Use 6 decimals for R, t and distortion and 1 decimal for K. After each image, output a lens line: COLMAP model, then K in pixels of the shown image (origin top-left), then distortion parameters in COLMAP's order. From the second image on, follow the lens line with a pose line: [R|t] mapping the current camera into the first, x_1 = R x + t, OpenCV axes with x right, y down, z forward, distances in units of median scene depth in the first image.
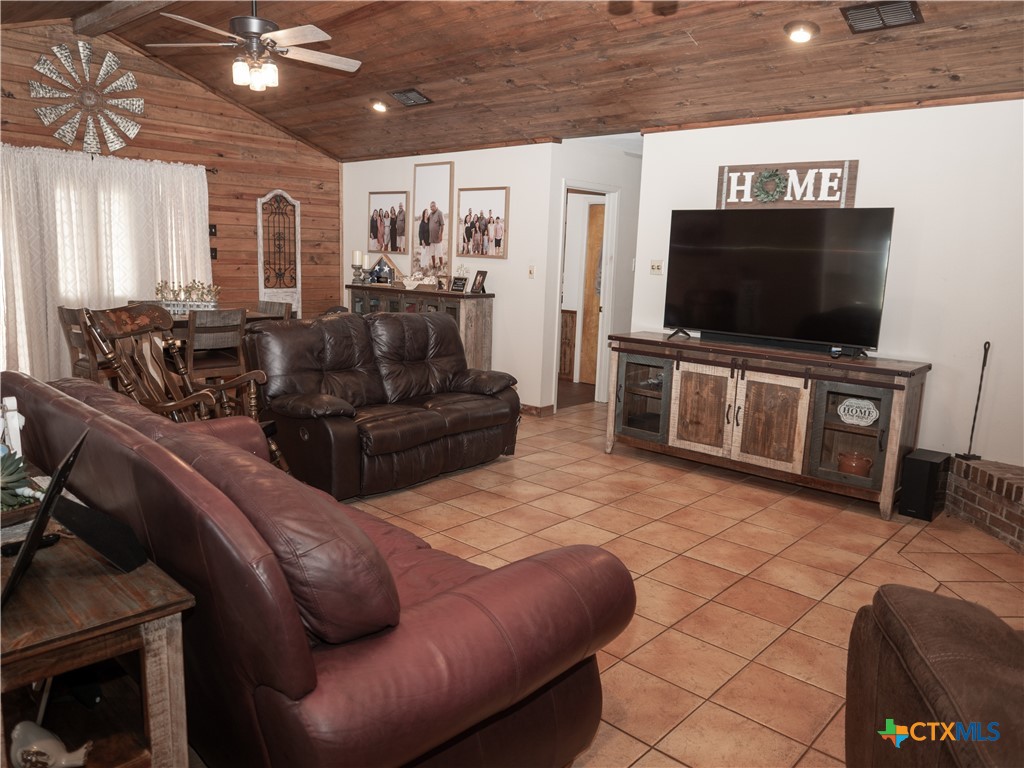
lens RADIAL K [[737.7, 0, 514.4], [0, 737.7, 385.5], [0, 0, 1]] dist [-0.013539, -0.006656]
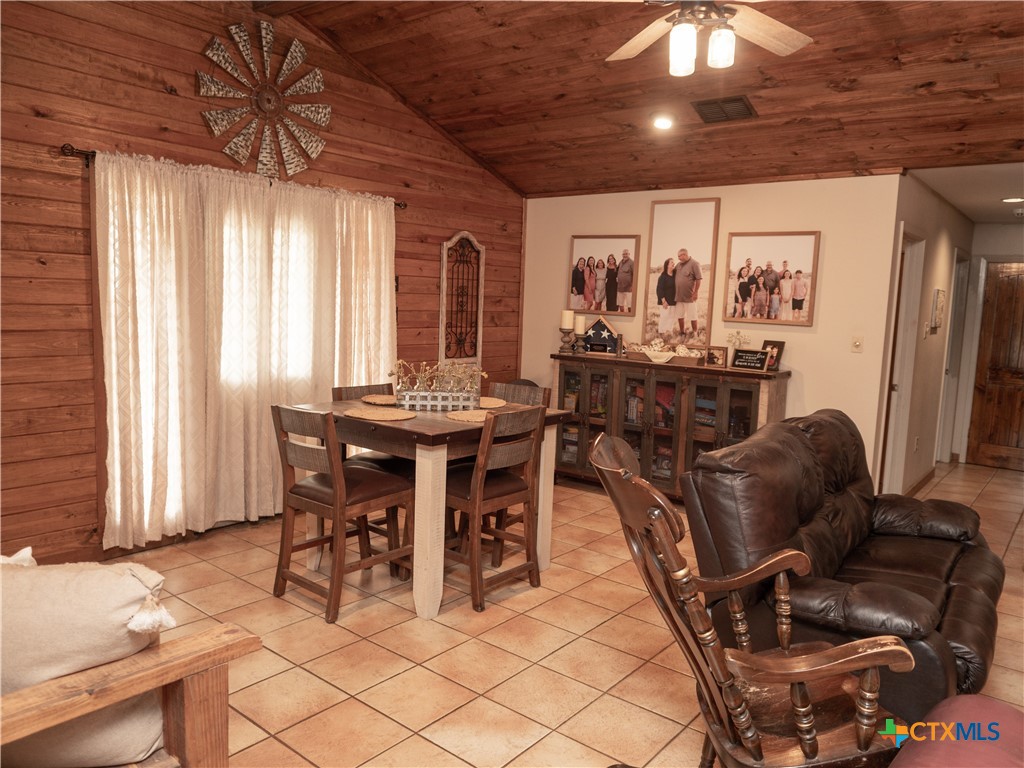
lens RADIAL K [[737.7, 0, 510.4], [0, 737.7, 382.5], [0, 0, 1]] dist [-0.013539, -0.006656]
pose [[0.998580, -0.001164, 0.053269, -0.394272], [0.004348, 0.998207, -0.059706, -0.077367], [-0.053103, 0.059853, 0.996794, 0.298001]]
